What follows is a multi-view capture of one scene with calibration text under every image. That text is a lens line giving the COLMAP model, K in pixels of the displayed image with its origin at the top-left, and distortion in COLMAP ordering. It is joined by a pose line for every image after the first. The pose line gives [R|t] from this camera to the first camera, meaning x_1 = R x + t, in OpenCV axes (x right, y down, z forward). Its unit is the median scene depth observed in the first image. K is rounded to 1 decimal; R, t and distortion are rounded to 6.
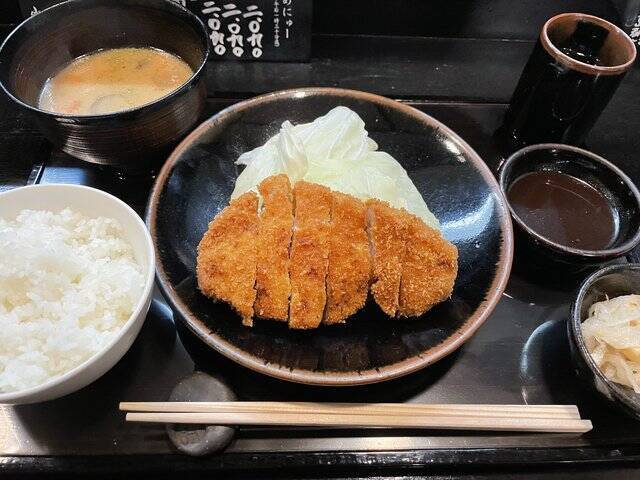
lens RADIAL K [[492.0, 0, 320.0], [0, 492.0, 240.0], [0, 0, 1]] dist [0.001341, -0.065475]
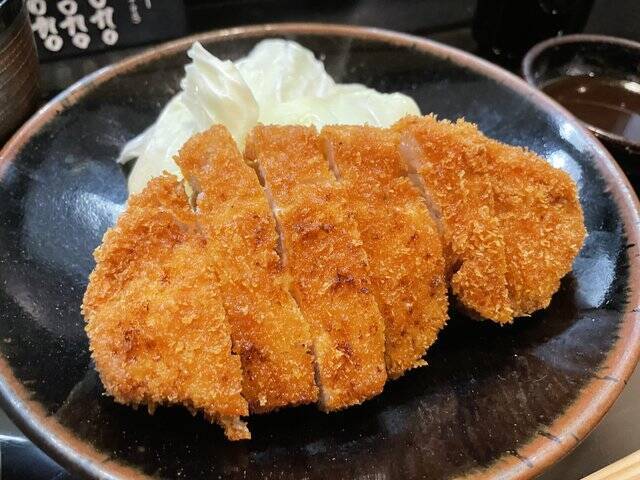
lens RADIAL K [[492.0, 0, 320.0], [0, 492.0, 240.0], [0, 0, 1]] dist [0.001341, -0.065475]
pose [[0.938565, -0.265577, 0.220373, -0.128208], [0.290148, 0.952995, -0.087257, 0.061101], [-0.186841, 0.145837, 0.971505, 0.522072]]
